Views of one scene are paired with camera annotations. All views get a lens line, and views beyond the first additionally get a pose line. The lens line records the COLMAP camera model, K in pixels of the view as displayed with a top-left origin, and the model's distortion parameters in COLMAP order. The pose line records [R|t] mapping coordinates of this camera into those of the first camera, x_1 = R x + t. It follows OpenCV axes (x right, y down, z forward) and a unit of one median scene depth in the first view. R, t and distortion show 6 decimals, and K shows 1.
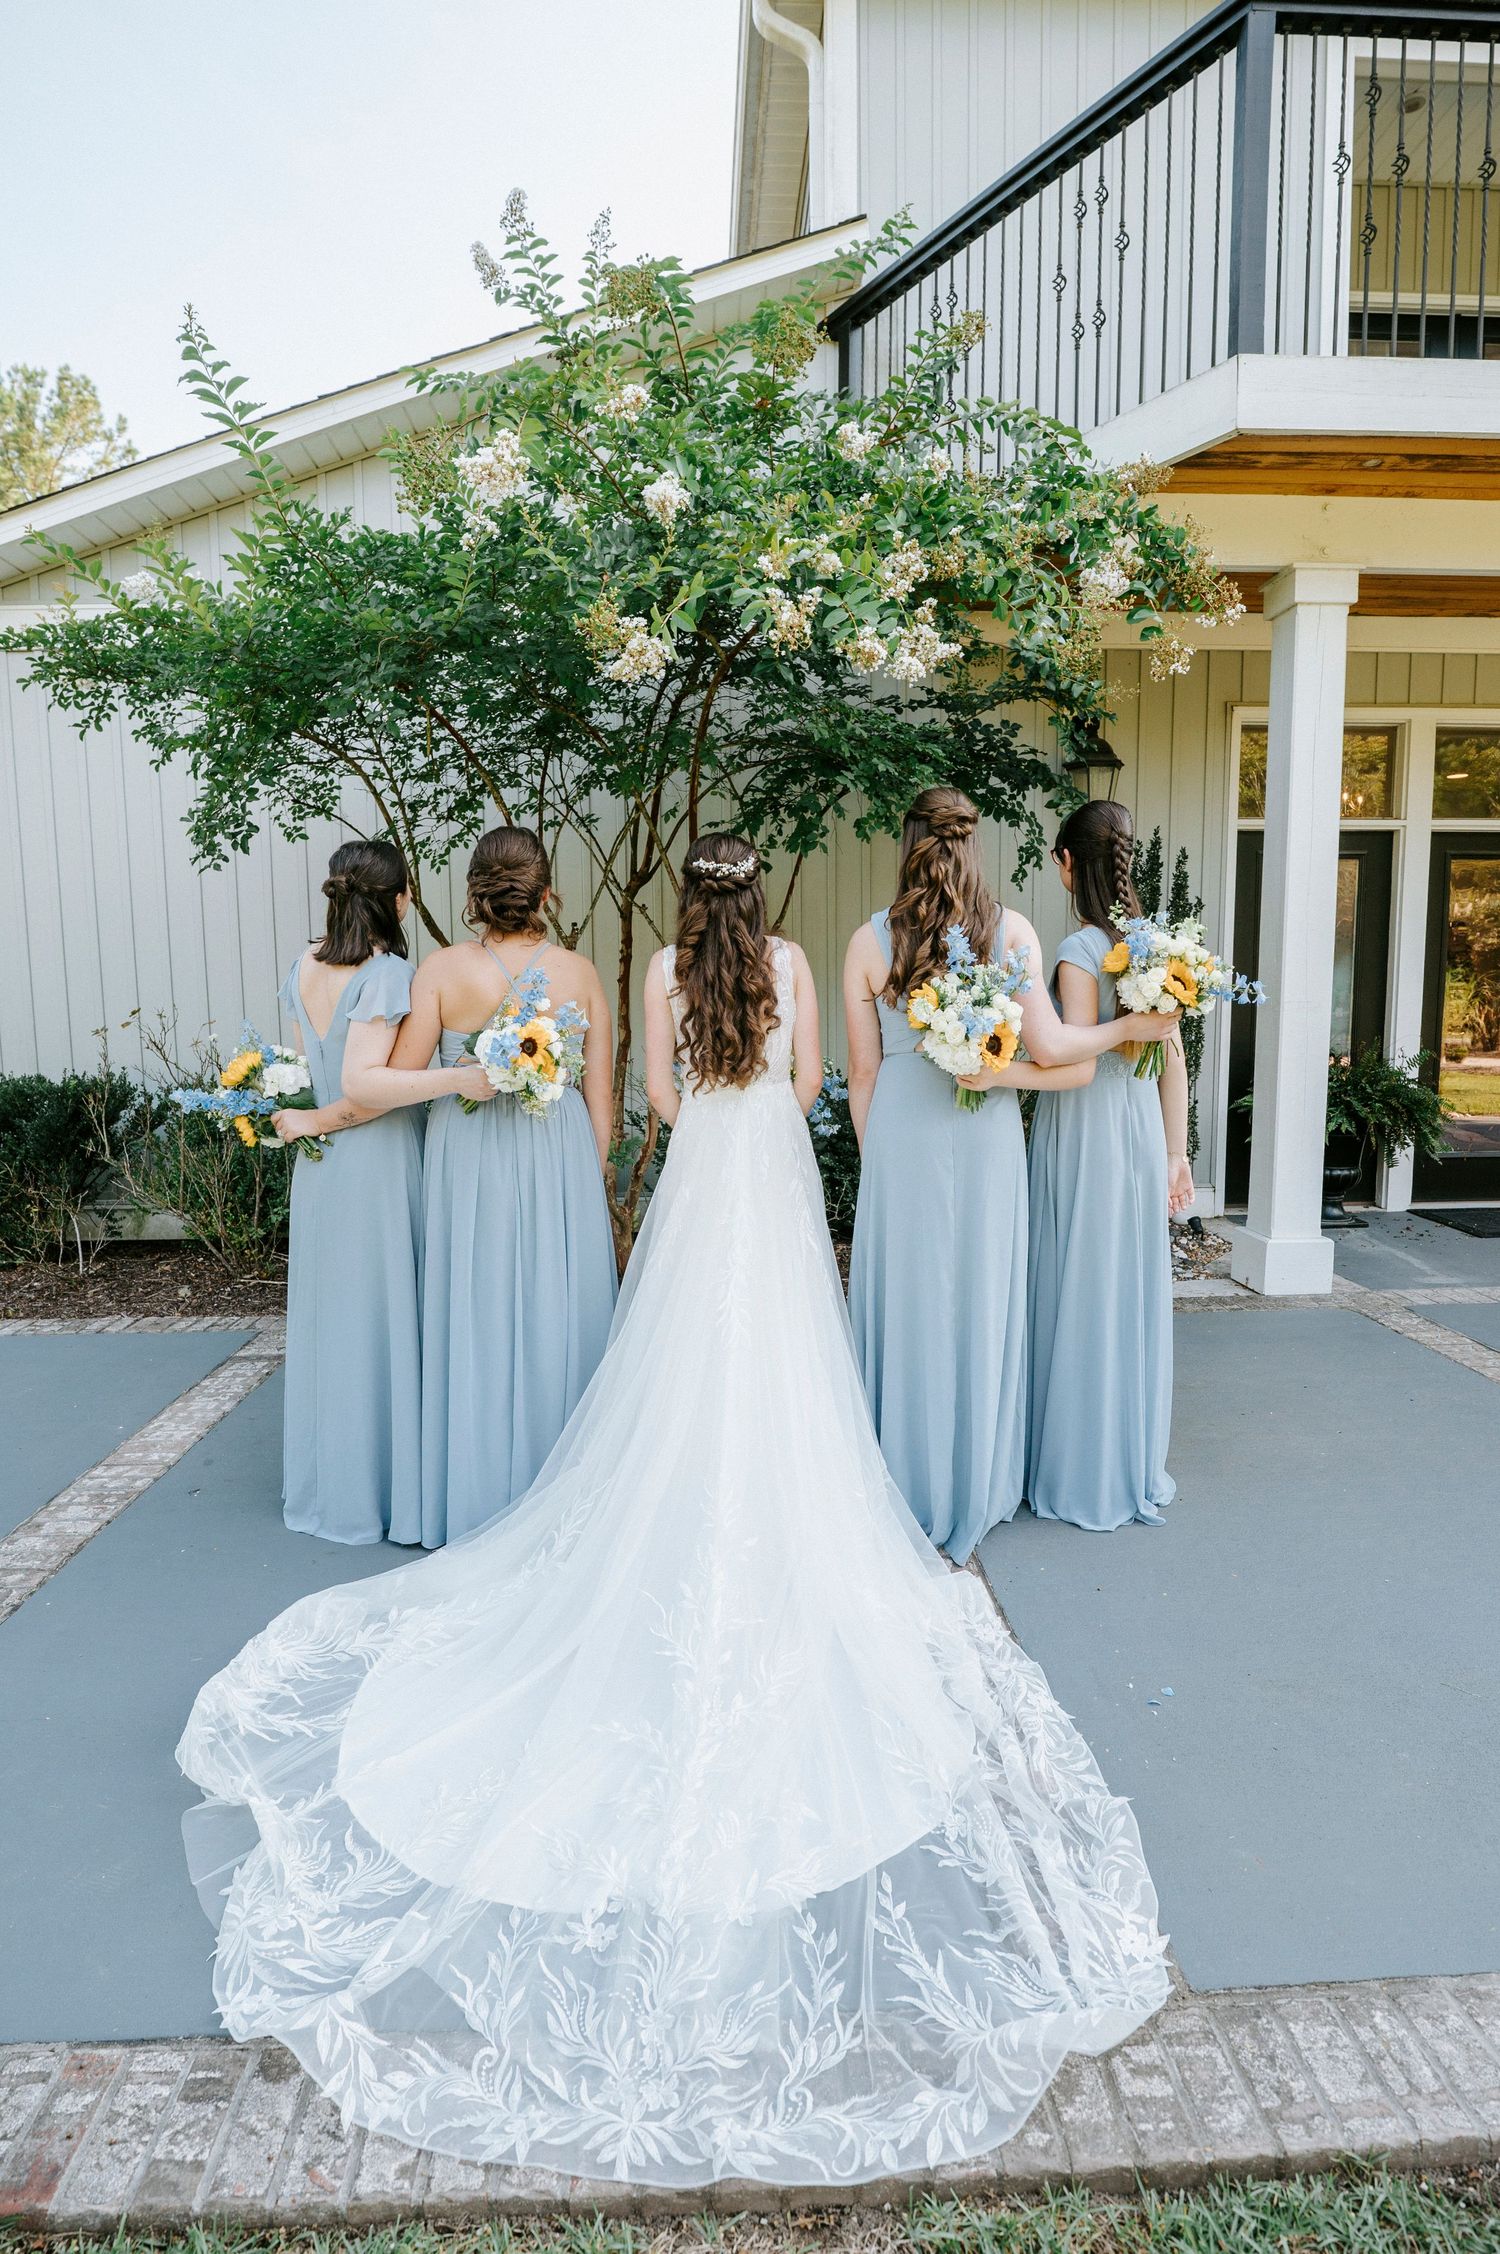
lens RADIAL K [[1194.9, 0, 750.0], [0, 1194.9, 1127.0], [0, 0, 1]] dist [-0.025976, 0.001823]
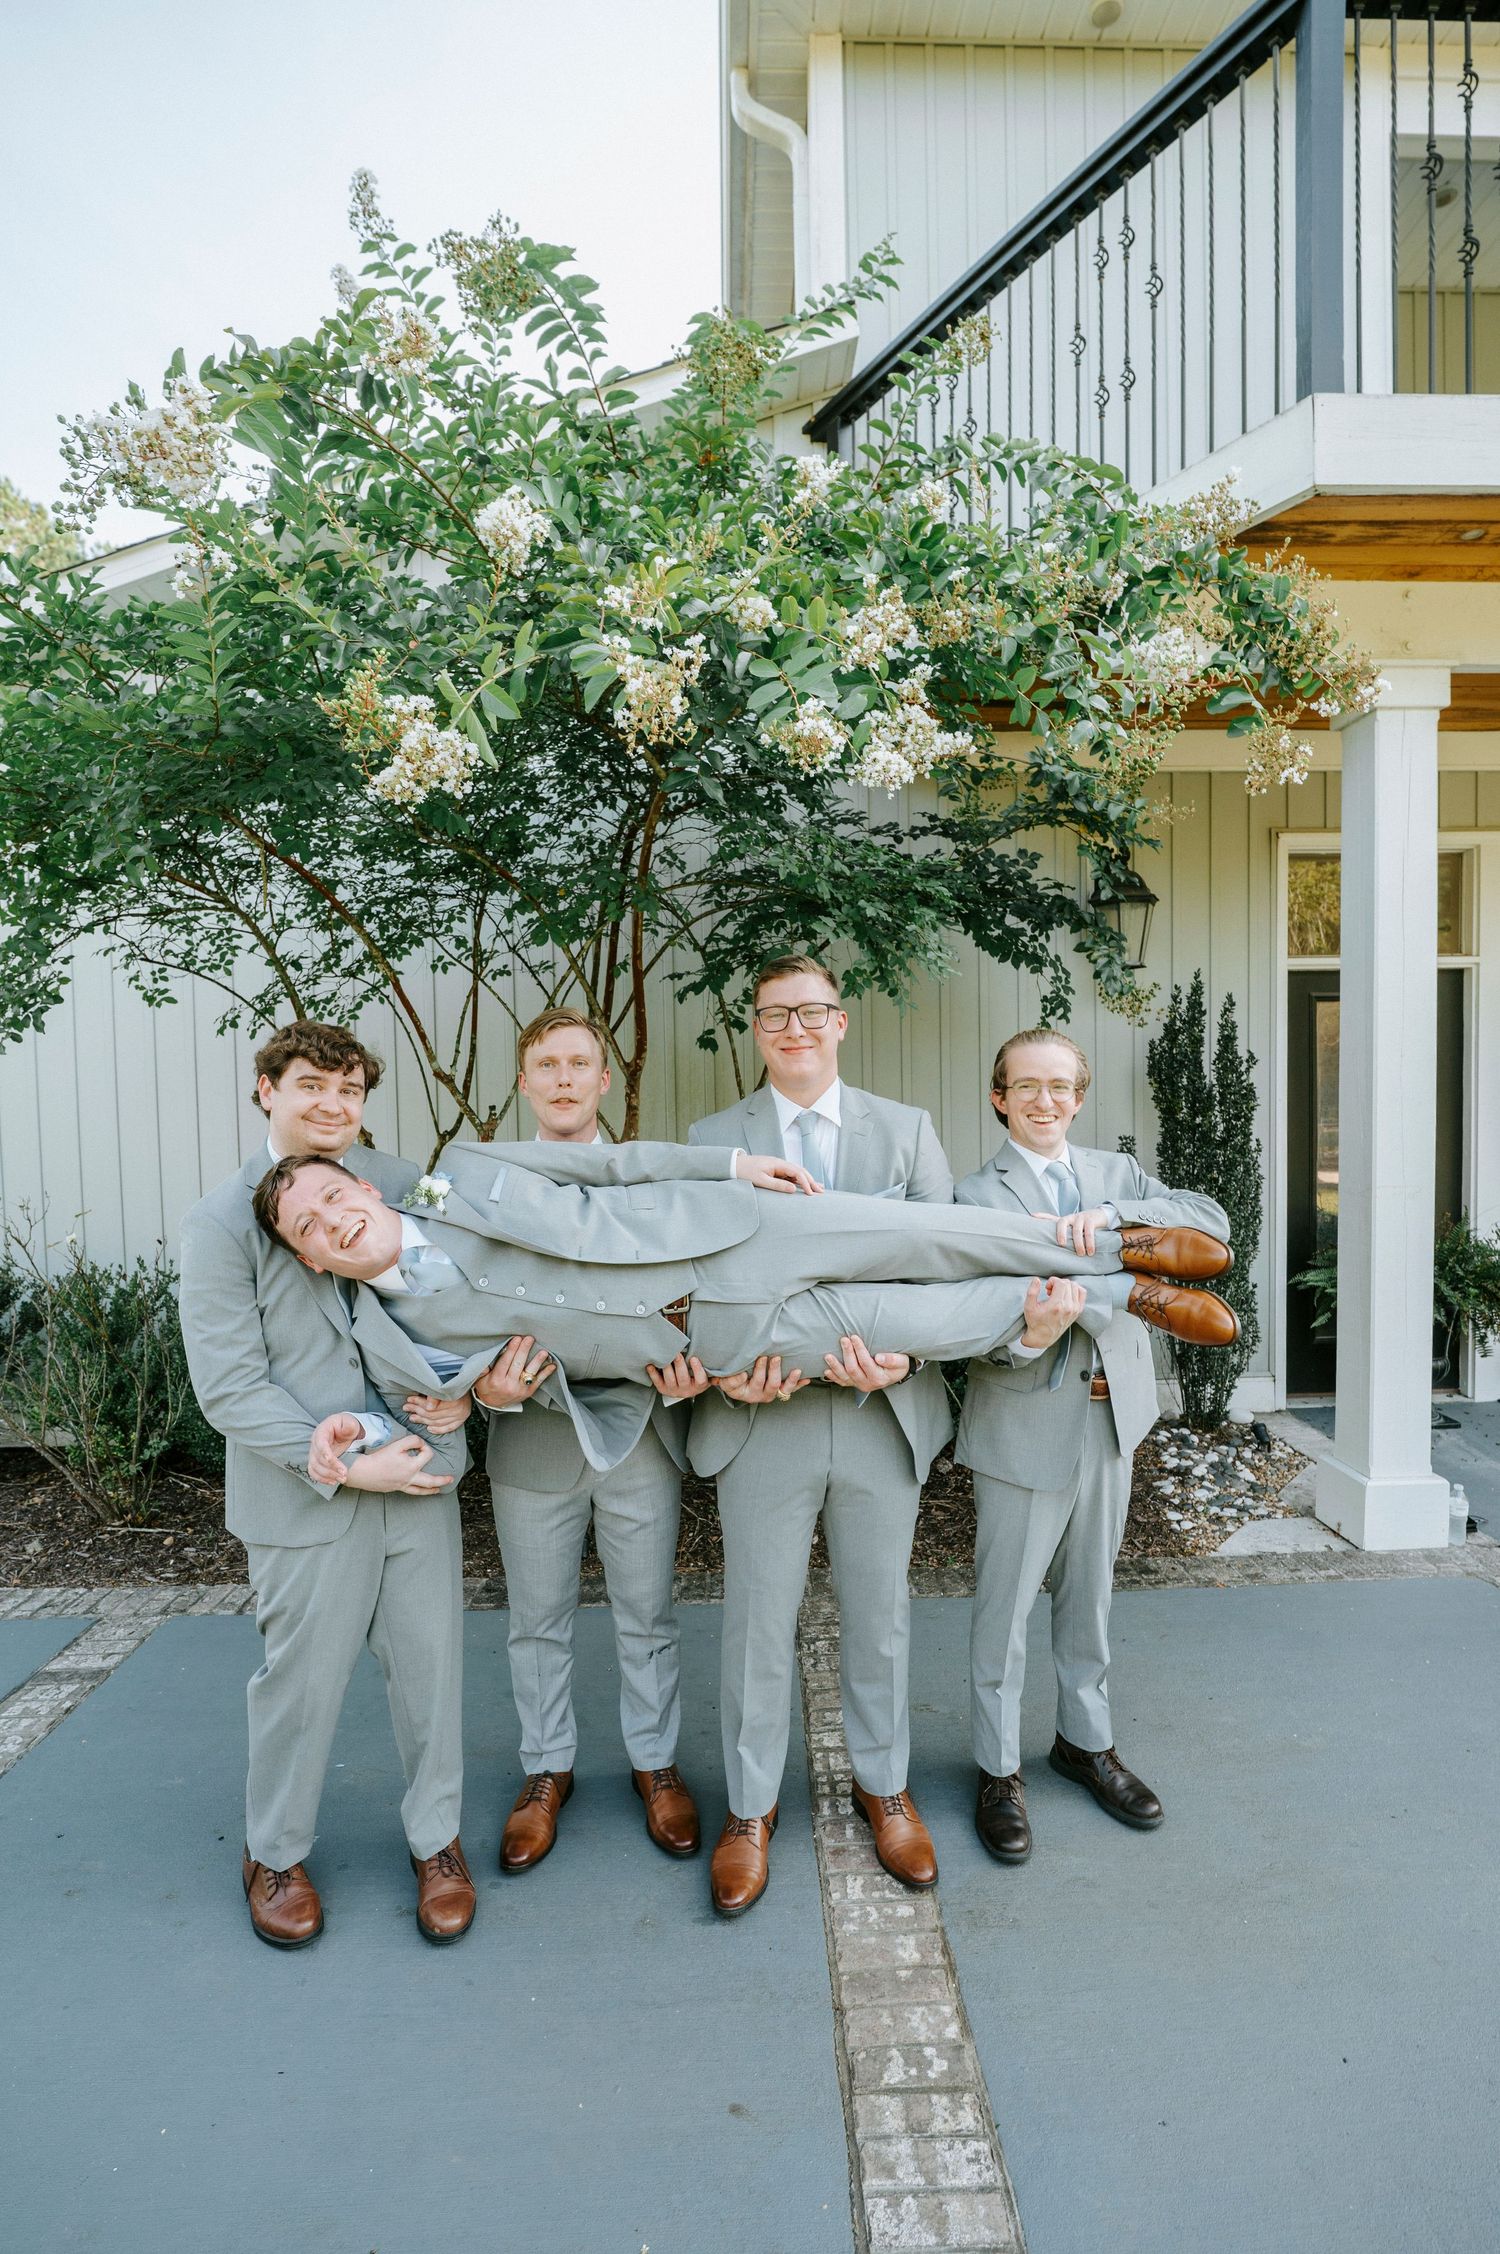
lens RADIAL K [[1115.3, 0, 762.6], [0, 1115.3, 1145.8], [0, 0, 1]] dist [-0.016205, -0.000261]
pose [[0.999869, -0.007659, -0.014230, 0.045932], [0.006580, 0.997212, -0.074330, -0.090359], [0.014760, 0.074227, 0.997132, 0.266231]]
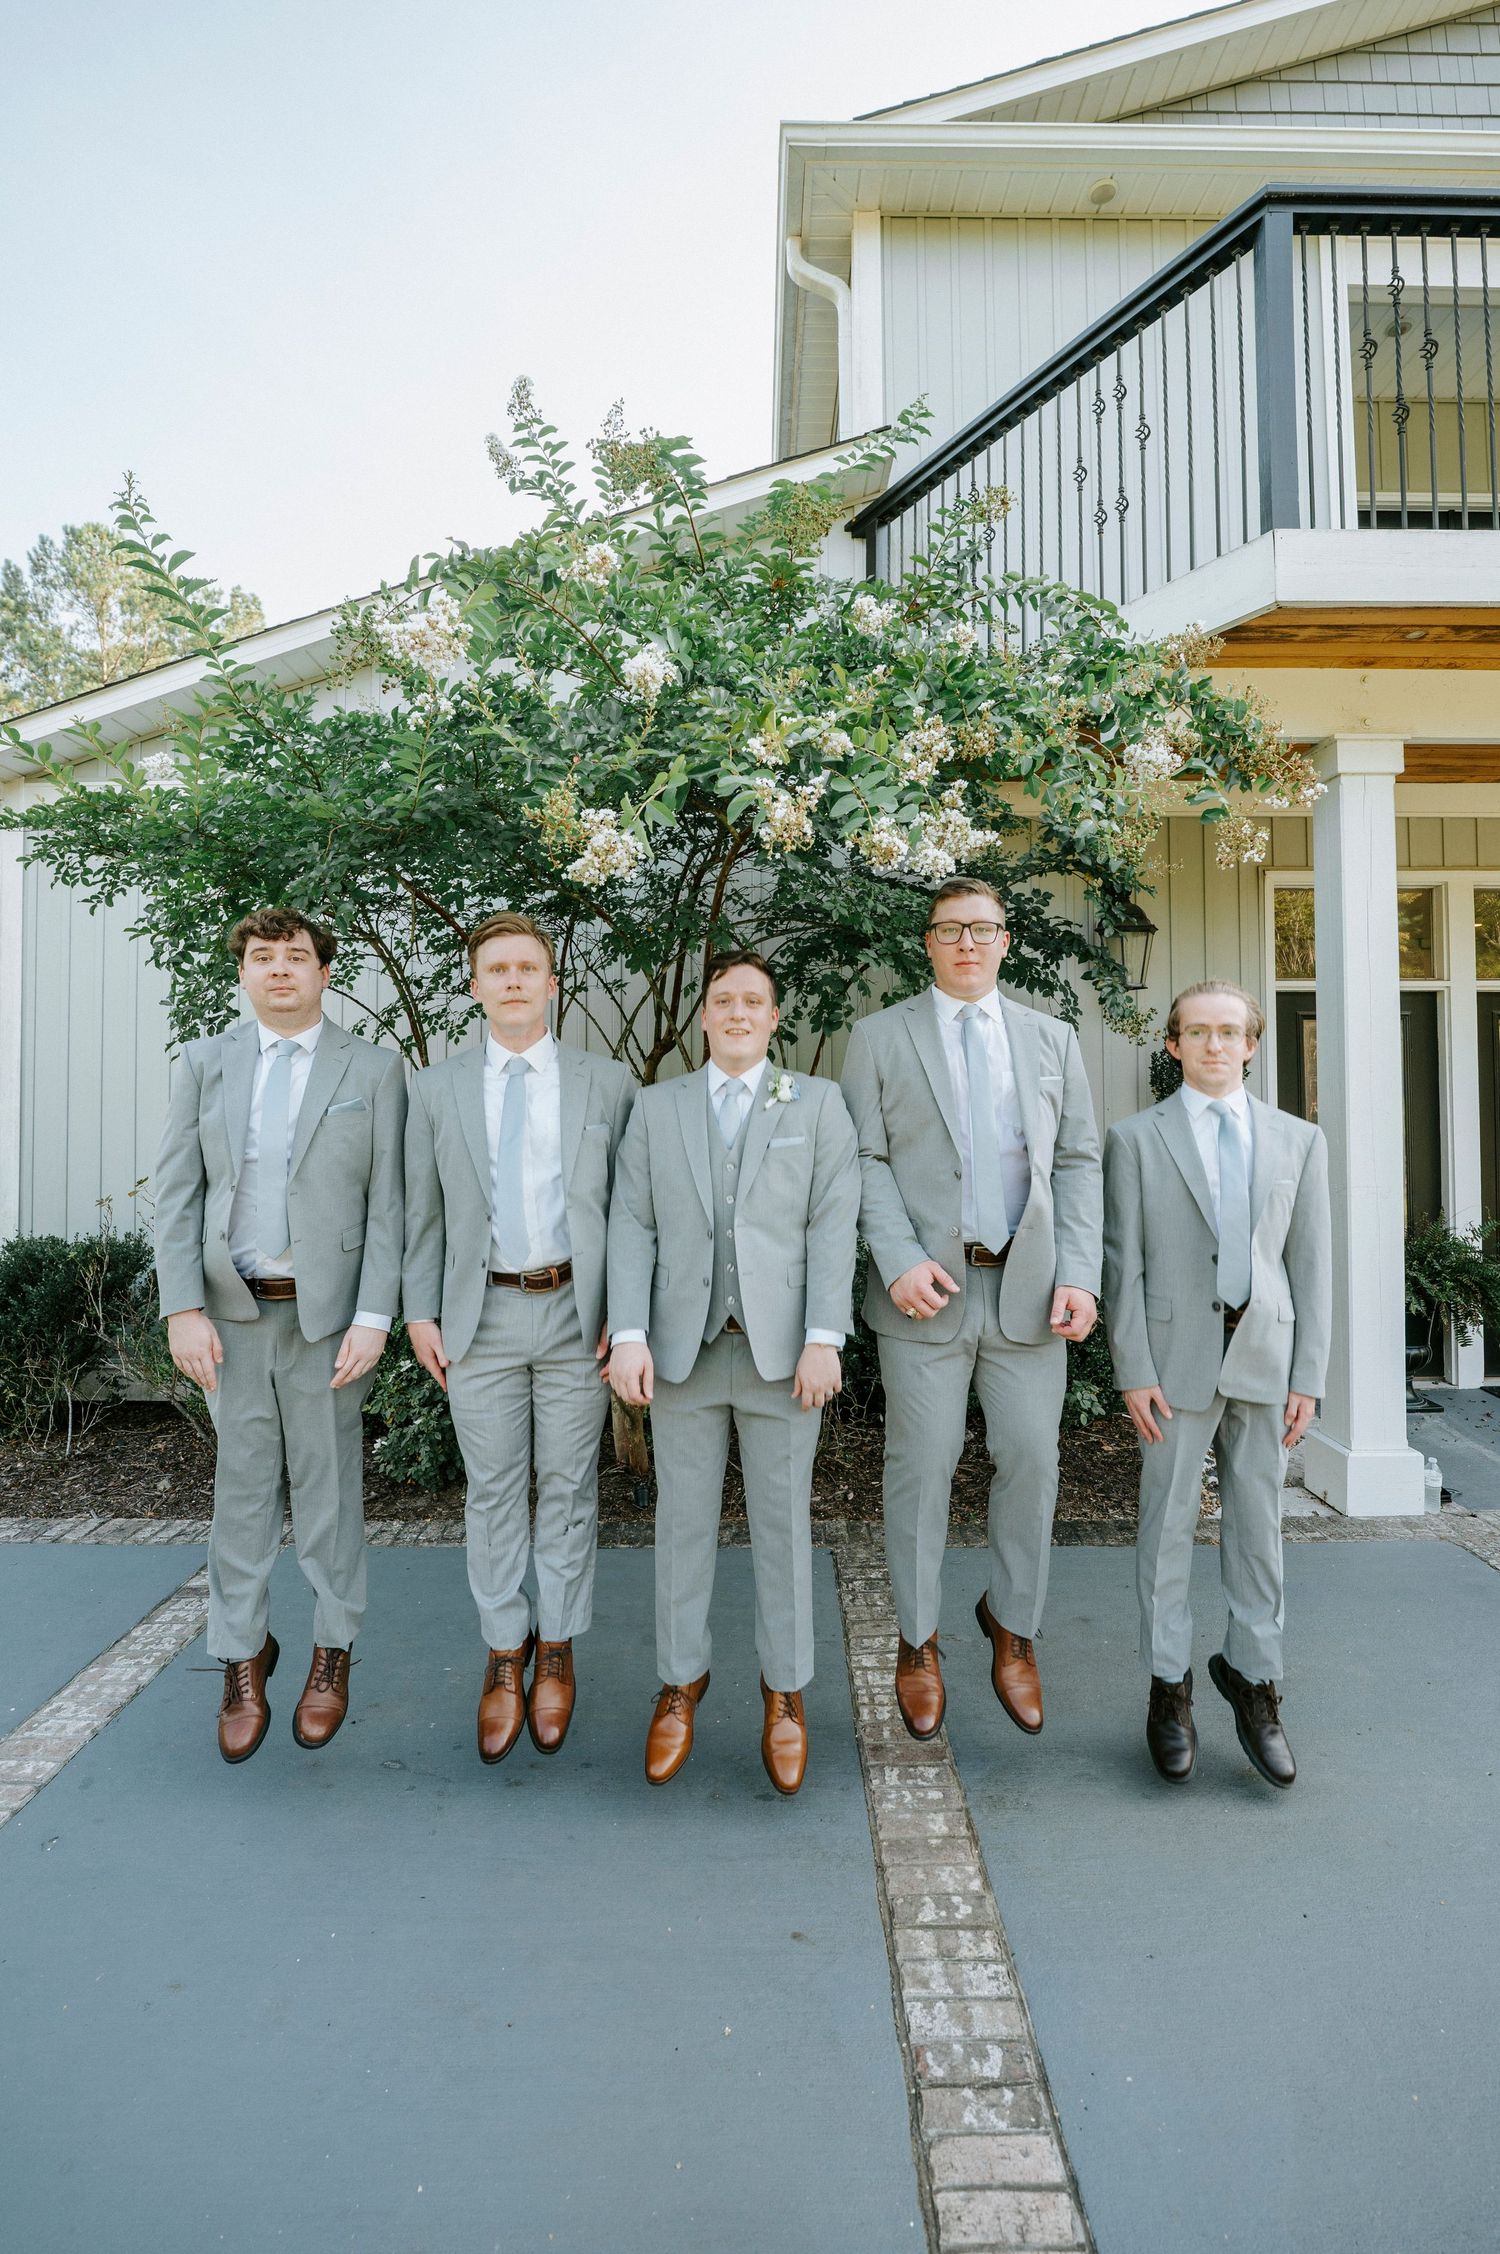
lens RADIAL K [[1071.0, 0, 756.3], [0, 1071.0, 1060.6], [0, 0, 1]] dist [-0.023375, 0.000138]
pose [[0.999000, 0.004455, -0.044497, 0.029019], [-0.011043, 0.988786, -0.148931, -0.084229], [0.043334, 0.149273, 0.987846, 0.173044]]
